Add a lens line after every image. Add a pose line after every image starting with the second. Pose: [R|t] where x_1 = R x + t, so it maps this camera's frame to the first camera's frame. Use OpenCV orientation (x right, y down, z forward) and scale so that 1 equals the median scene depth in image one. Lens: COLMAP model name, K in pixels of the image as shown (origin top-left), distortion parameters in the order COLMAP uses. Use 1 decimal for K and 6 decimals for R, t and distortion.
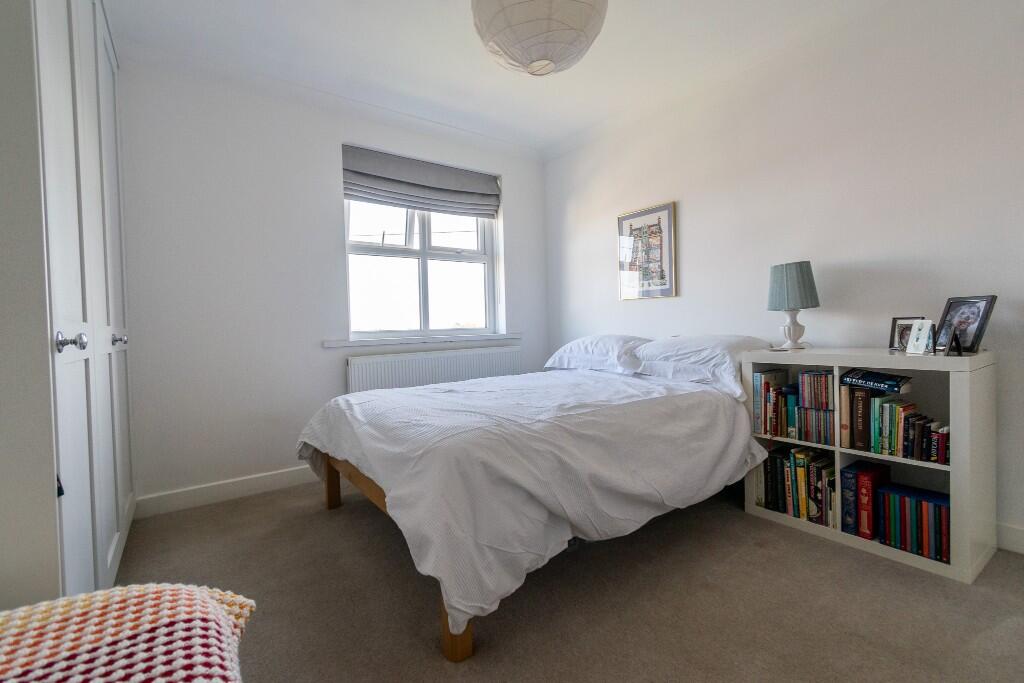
lens RADIAL K [[455.2, 0, 509.5], [0, 455.2, 337.5], [0, 0, 1]] dist [-0.003031, -0.000338]
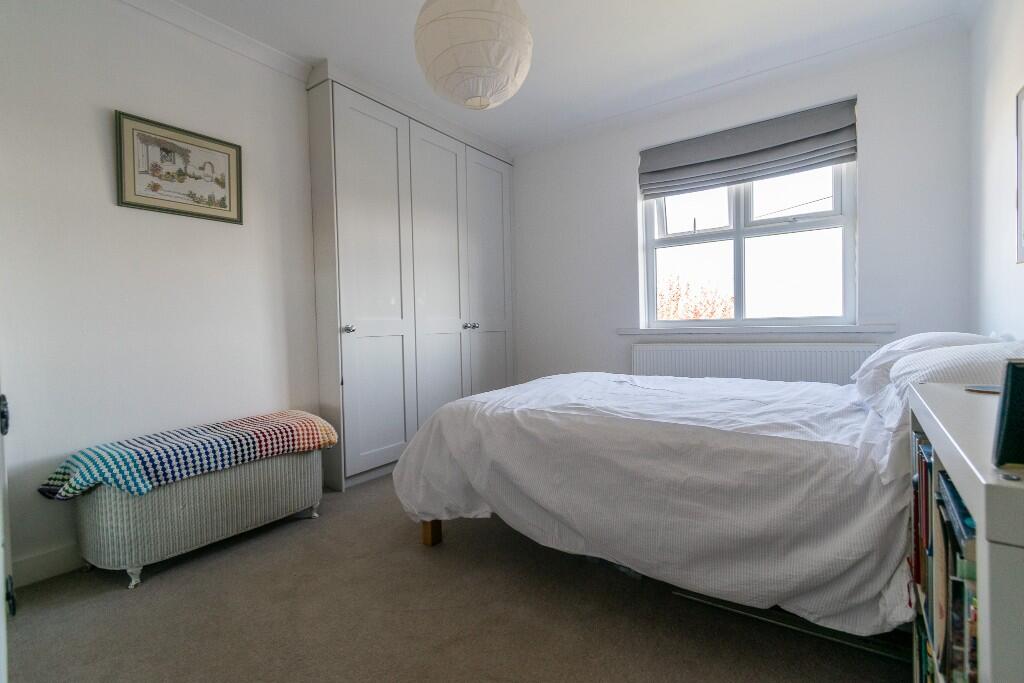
lens RADIAL K [[455.2, 0, 511.8], [0, 455.2, 336.2], [0, 0, 1]] dist [-0.003031, -0.000338]
pose [[0.311534, 0.045254, -0.949157, 0.519423], [-0.004556, 0.998925, 0.046132, -0.021341], [0.950224, -0.010047, 0.311405, 0.301136]]
